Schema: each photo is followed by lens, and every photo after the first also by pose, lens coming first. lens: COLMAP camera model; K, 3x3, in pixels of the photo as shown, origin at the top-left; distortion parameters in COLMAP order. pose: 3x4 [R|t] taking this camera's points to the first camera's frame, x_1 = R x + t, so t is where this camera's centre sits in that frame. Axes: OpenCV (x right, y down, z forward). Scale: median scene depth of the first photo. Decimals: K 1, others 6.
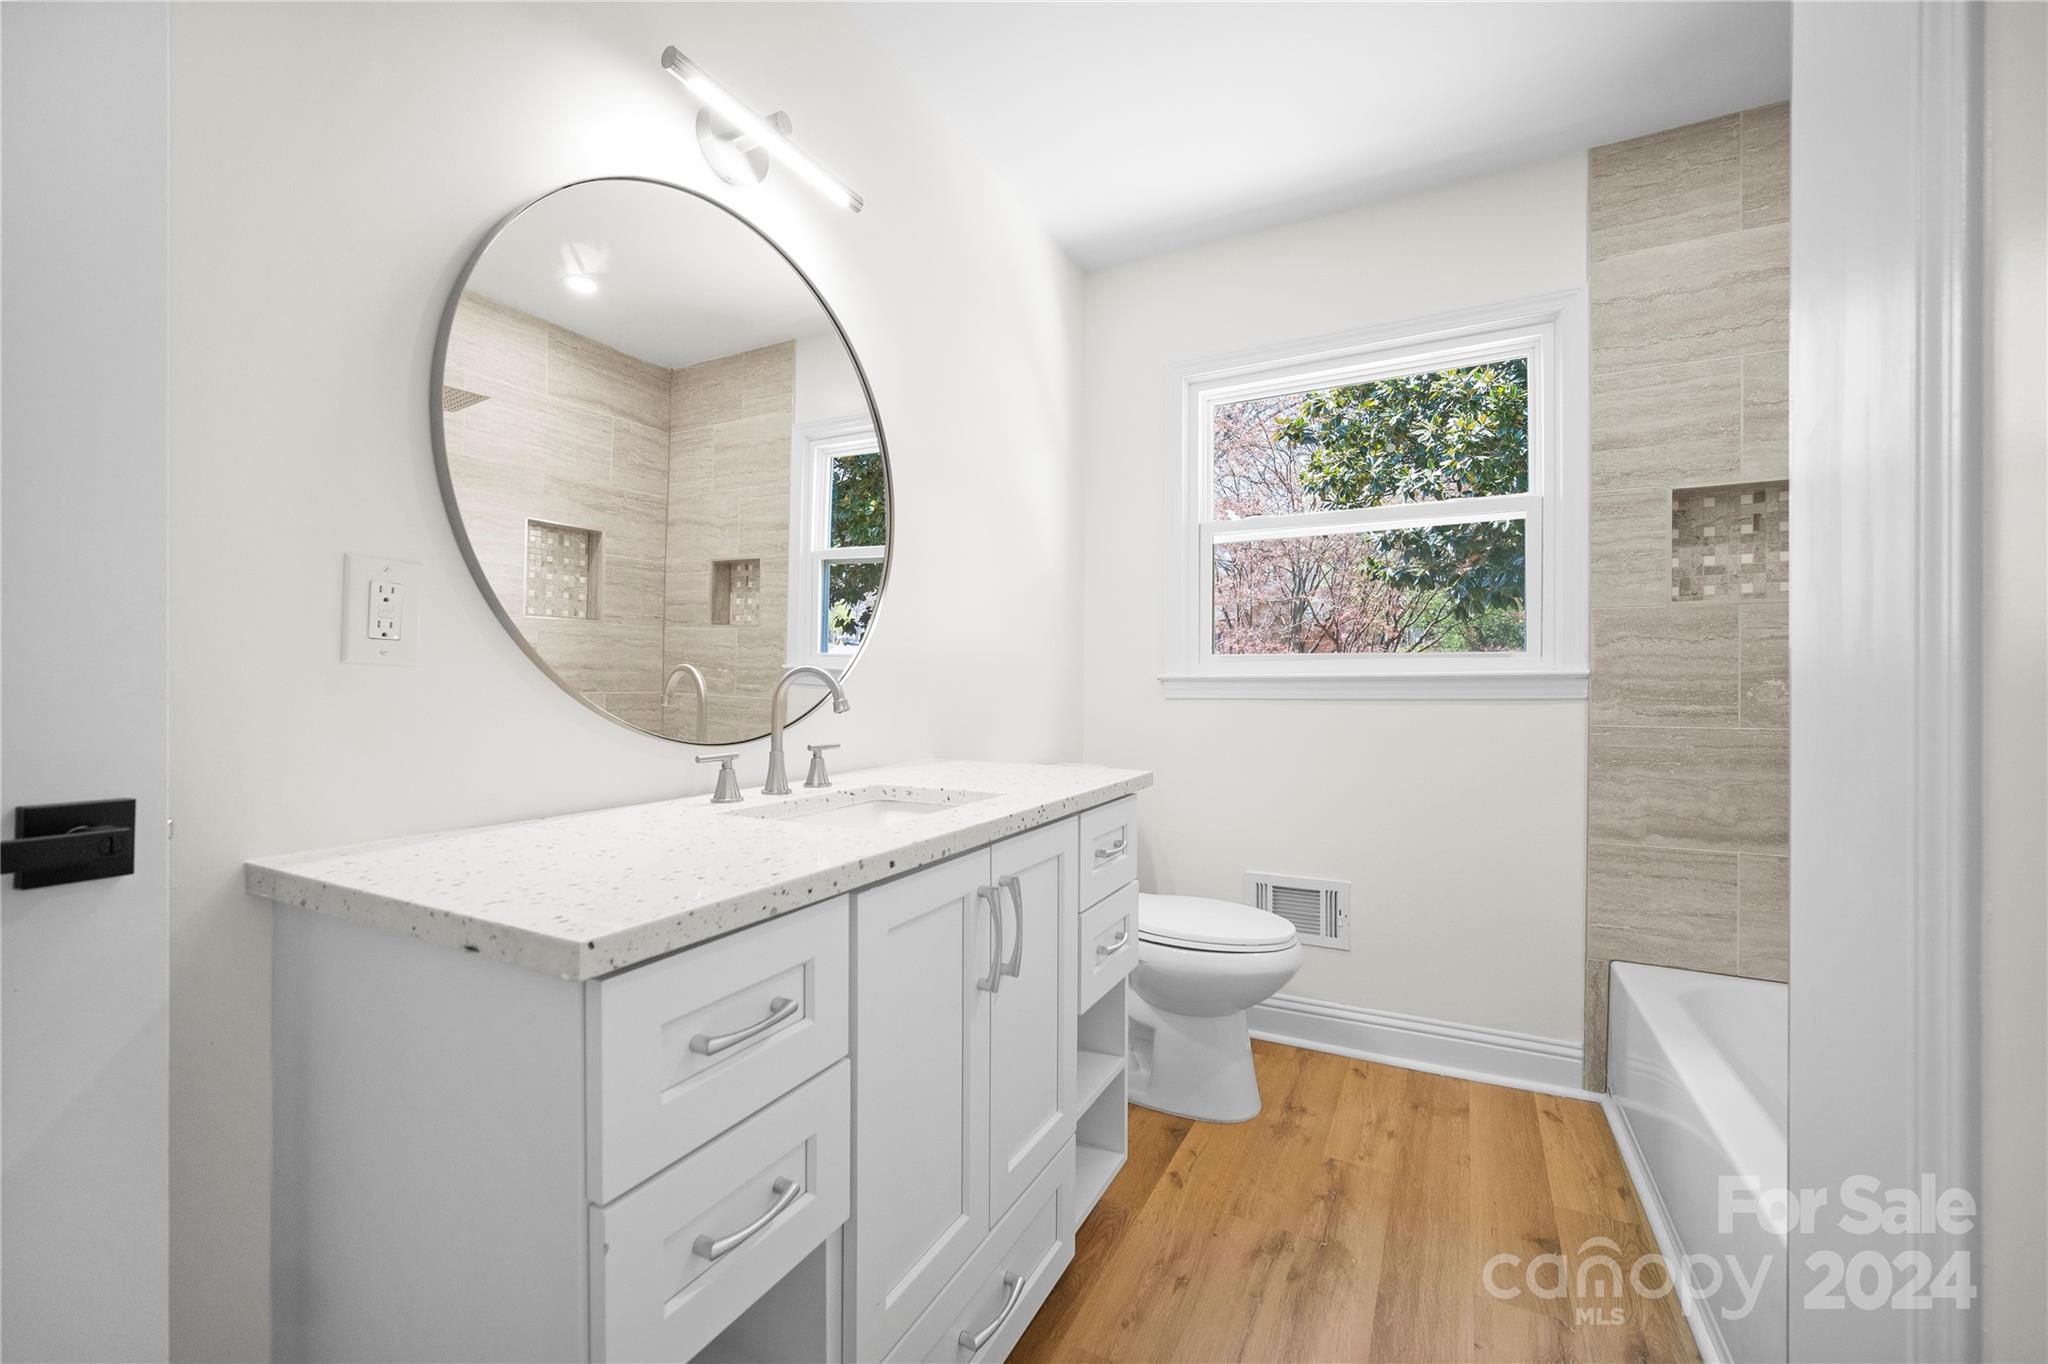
lens RADIAL K [[823.3, 0, 1021.0], [0, 823.3, 684.4], [0, 0, 1]] dist [-0.000931, -0.000089]
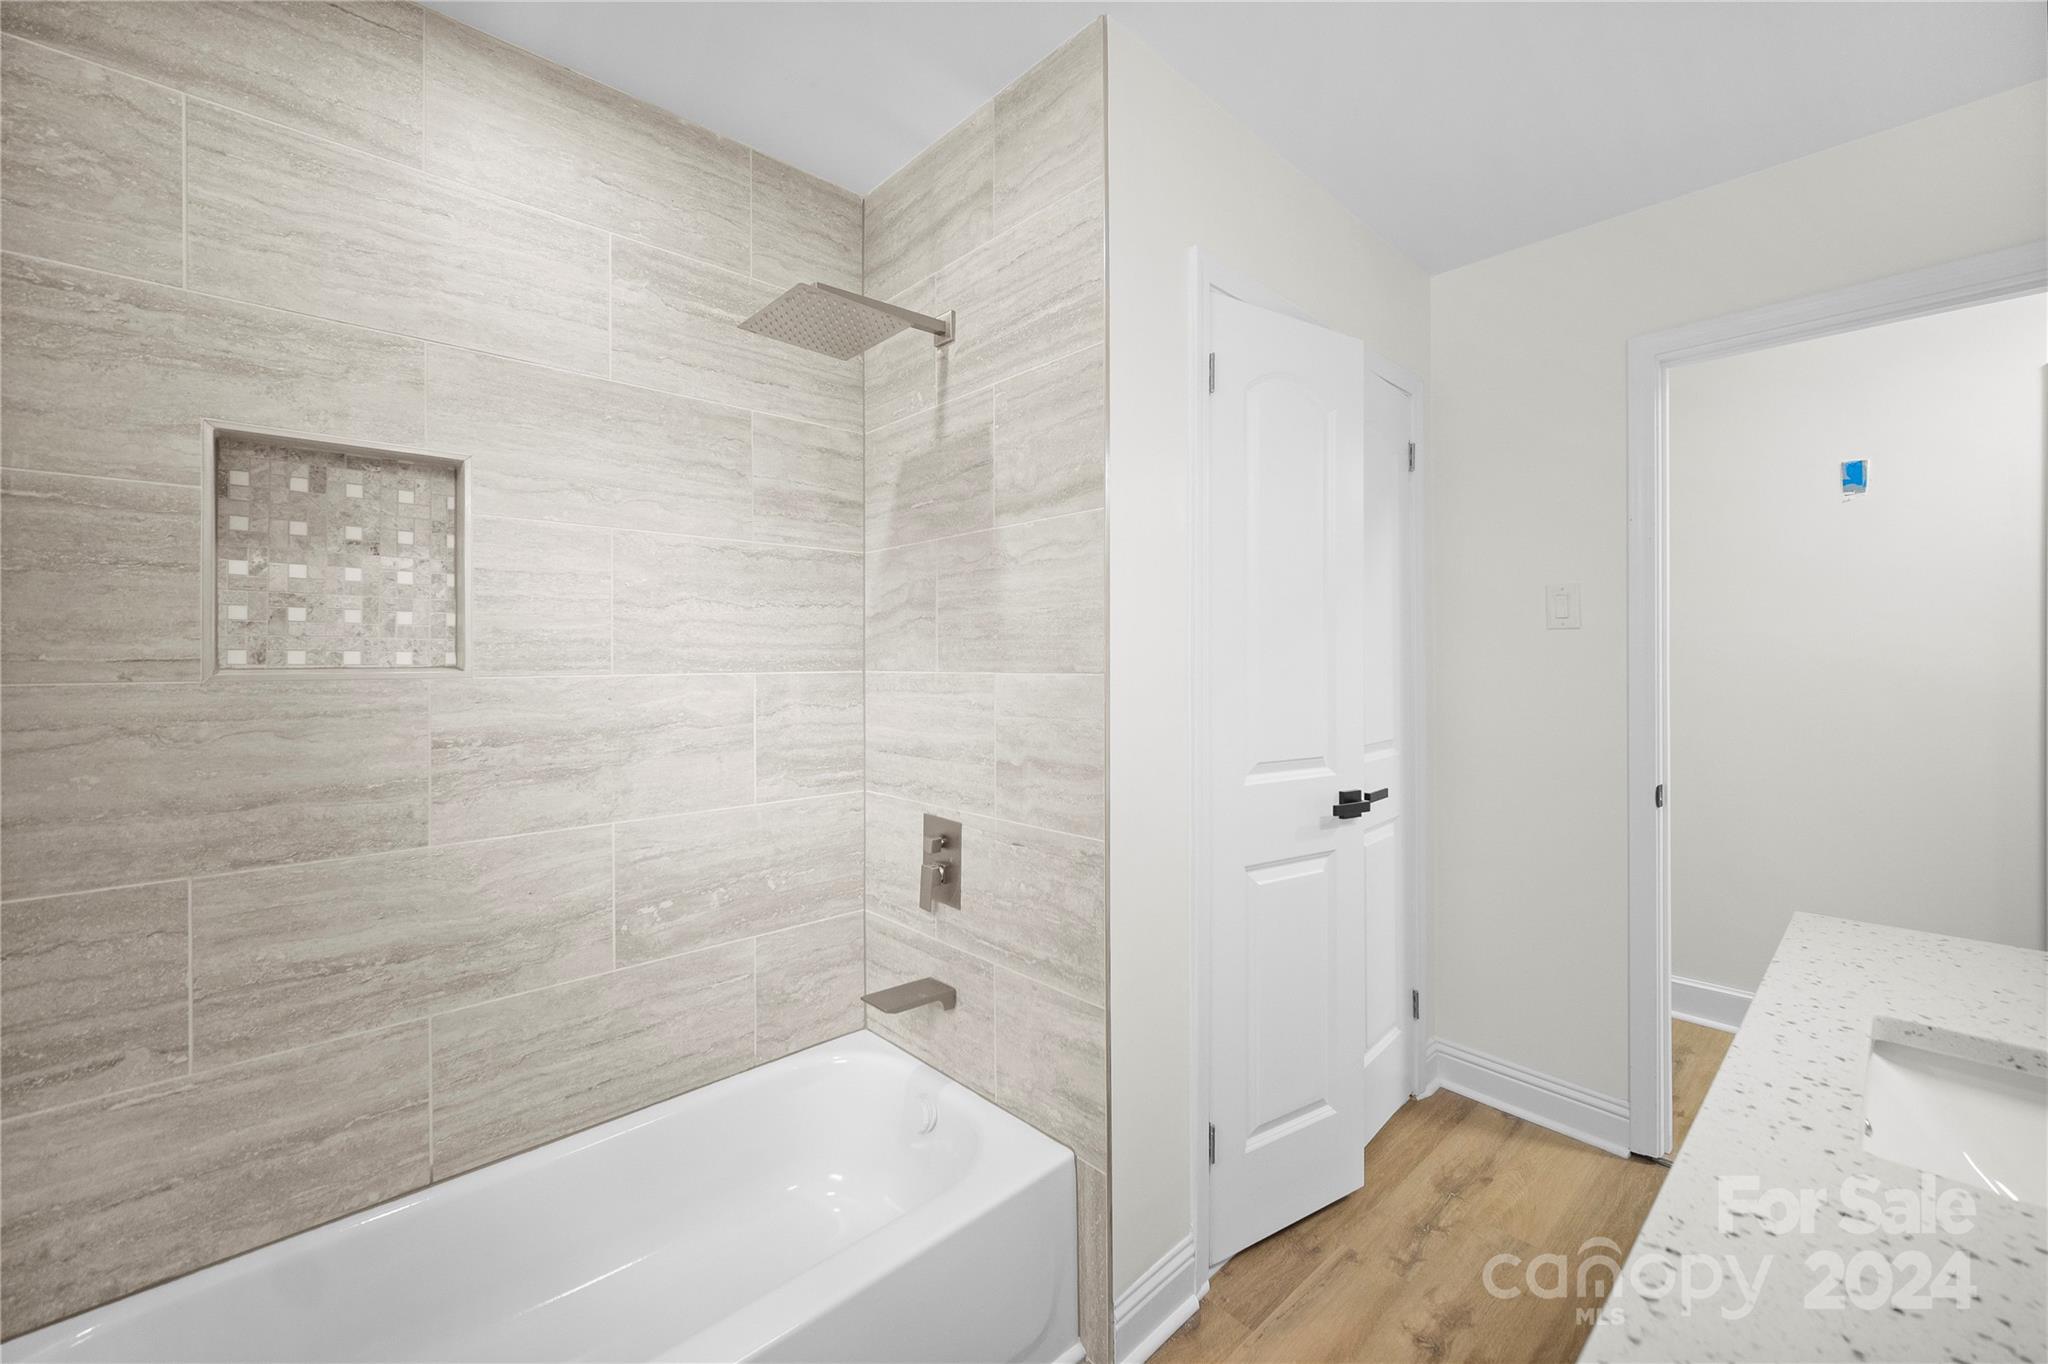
lens RADIAL K [[823.3, 0, 1030.6], [0, 823.3, 674.0], [0, 0, 1]] dist [-0.000931, -0.000089]
pose [[-0.945250, -0.004633, 0.326314, 0.497649], [-0.004610, 0.999989, 0.000845, -0.082032], [-0.326314, -0.000706, -0.945261, 2.075001]]
